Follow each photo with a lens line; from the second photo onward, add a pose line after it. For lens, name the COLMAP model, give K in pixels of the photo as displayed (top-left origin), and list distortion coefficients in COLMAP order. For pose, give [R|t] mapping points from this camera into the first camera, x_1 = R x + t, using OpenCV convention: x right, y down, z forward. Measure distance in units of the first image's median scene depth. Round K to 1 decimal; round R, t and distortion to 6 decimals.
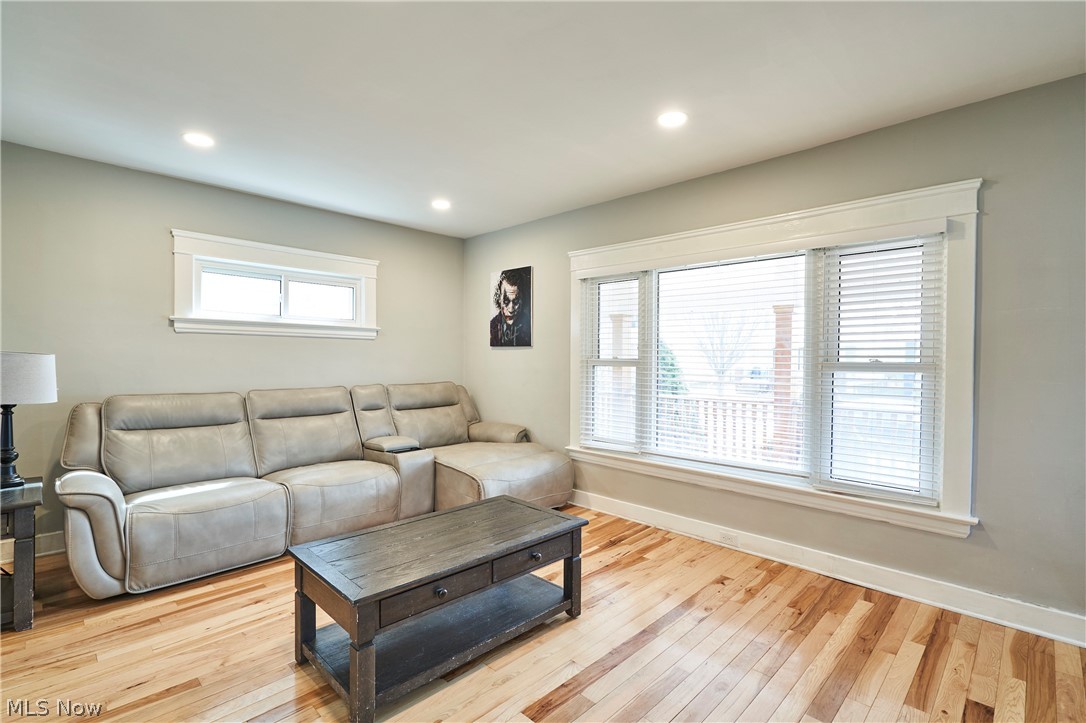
lens RADIAL K [[504.7, 0, 543.1], [0, 504.7, 365.4], [0, 0, 1]] dist [-0.000654, 0.000734]
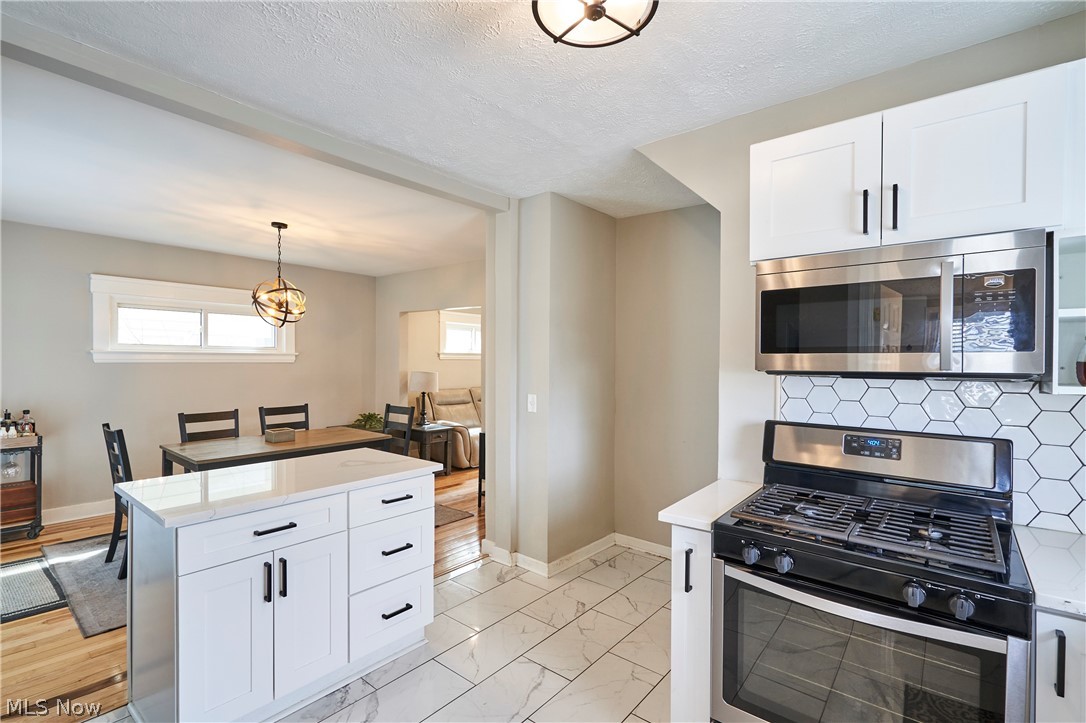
lens RADIAL K [[504.7, 0, 543.1], [0, 504.7, 365.4], [0, 0, 1]] dist [-0.000654, 0.000734]
pose [[0.996105, -0.003724, 0.088101, -0.461271], [0.004075, 0.999984, -0.003801, -0.030839], [-0.088085, 0.004145, 0.996104, -1.048159]]
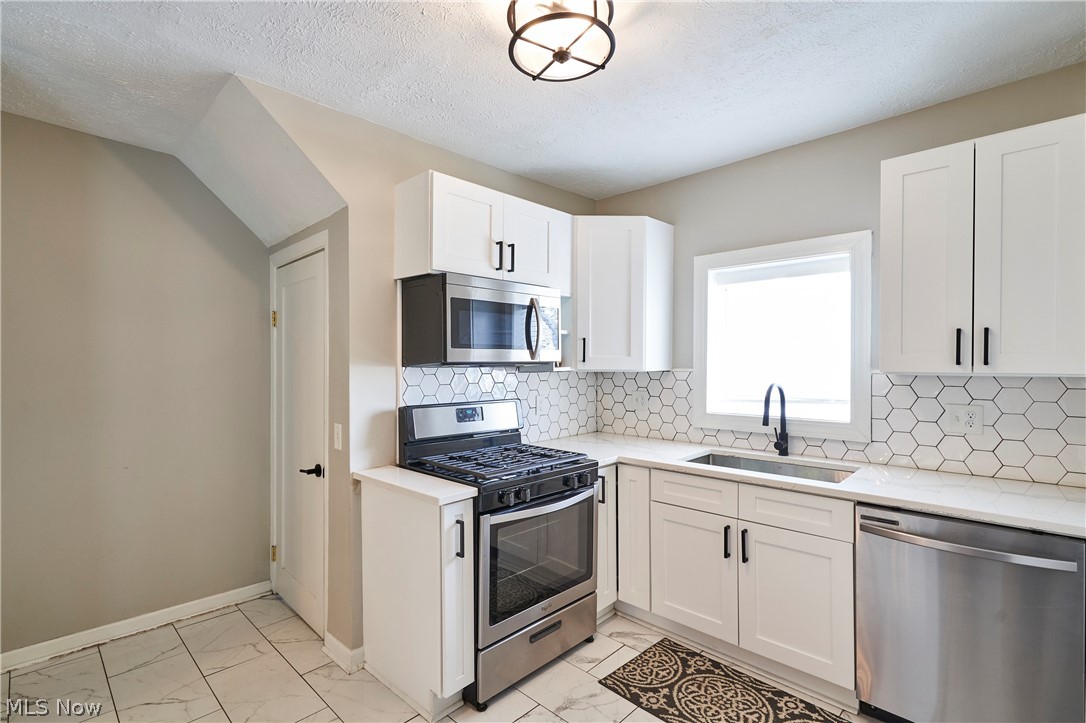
lens RADIAL K [[504.7, 0, 543.1], [0, 504.7, 365.4], [0, 0, 1]] dist [-0.000654, 0.000734]
pose [[-0.010028, -0.017725, 0.999793, -0.793708], [0.014247, 0.999739, 0.017867, -0.031971], [-0.999848, 0.014423, -0.009773, -0.697951]]
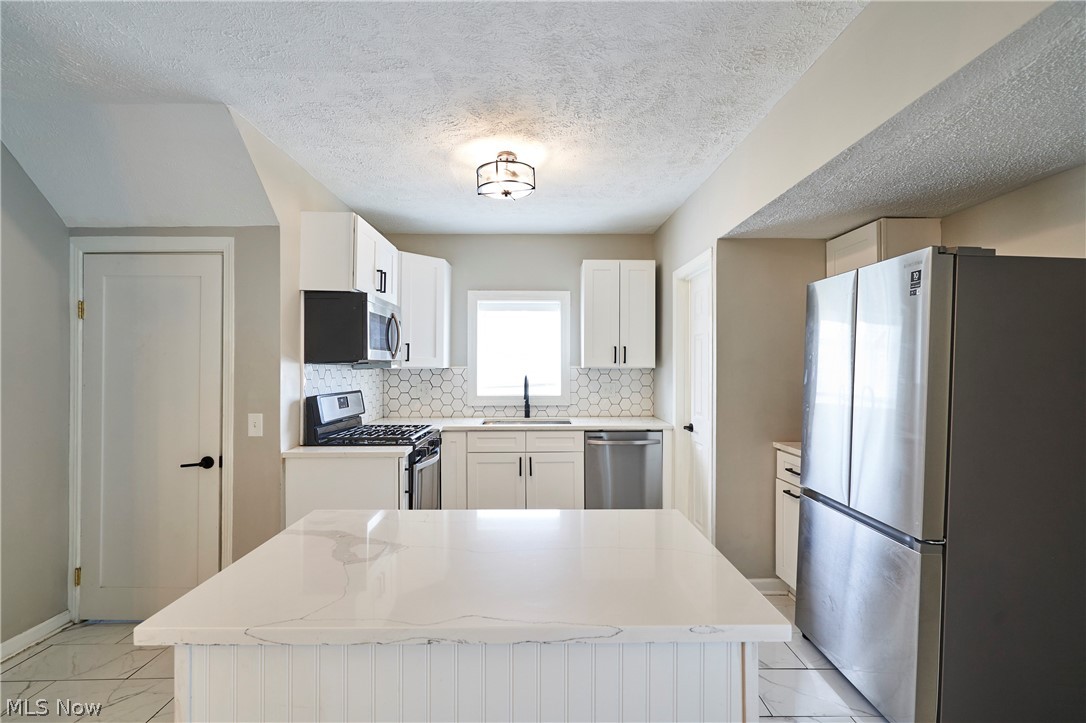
lens RADIAL K [[504.7, 0, 543.1], [0, 504.7, 365.4], [0, 0, 1]] dist [-0.000654, 0.000734]
pose [[-0.713642, -0.010873, 0.700426, -0.942851], [0.000828, 0.999866, 0.016365, -0.030717], [-0.700510, 0.012258, -0.713537, -0.240794]]
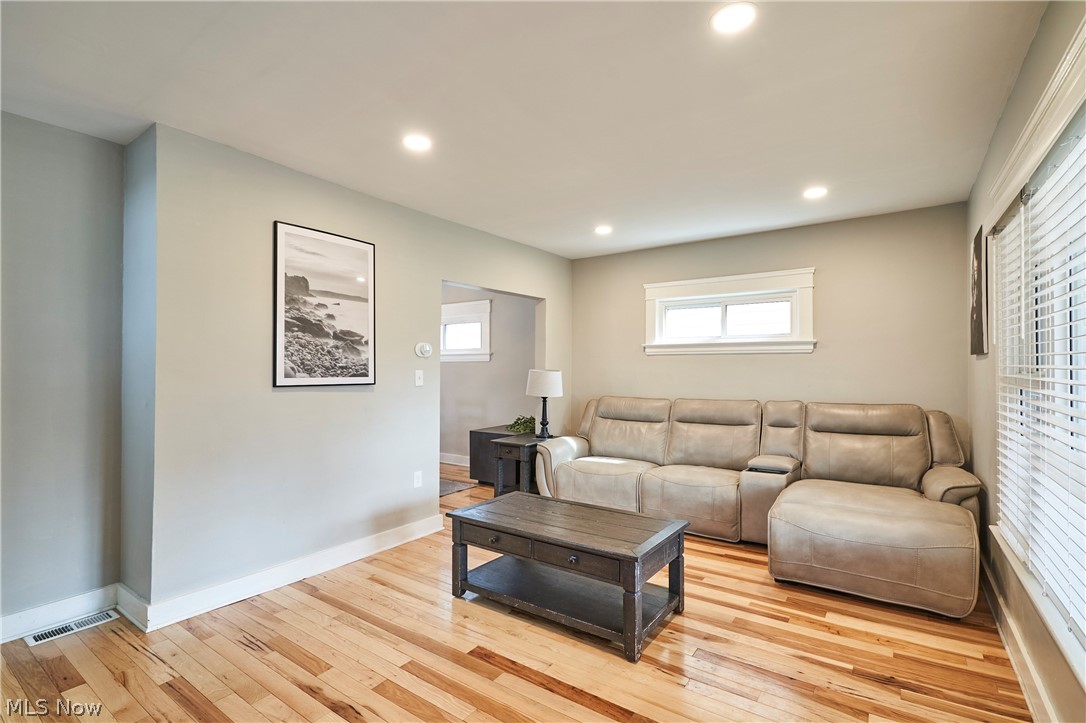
lens RADIAL K [[502.2, 0, 544.5], [0, 502.2, 365.3], [0, 0, 1]] dist [-0.001326, -0.000118]
pose [[0.162911, -0.016095, -0.986509, 0.607192], [-0.012117, 0.999759, -0.018312, -0.006859], [0.986566, 0.014937, 0.162677, 0.451748]]
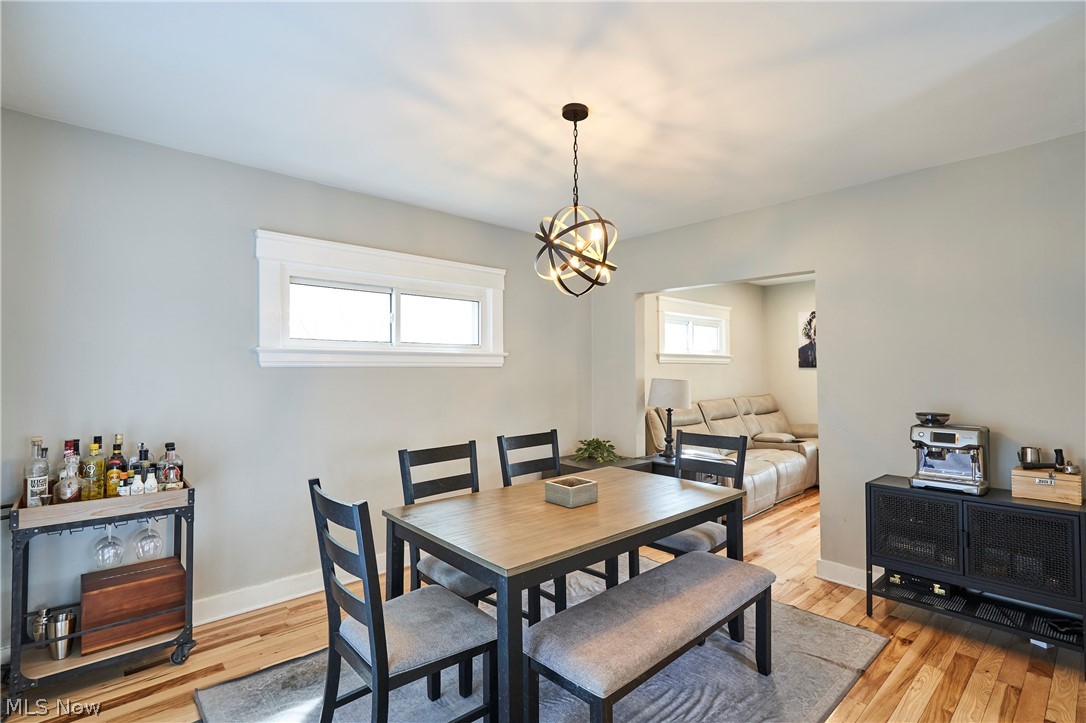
lens RADIAL K [[516.2, 0, 544.8], [0, 516.2, 364.0], [0, 0, 1]] dist [0.000887, 0.000215]
pose [[0.998093, -0.015359, -0.059789, -0.924434], [0.013644, 0.999487, -0.028981, -0.021938], [0.060204, 0.028110, 0.997790, -0.536128]]
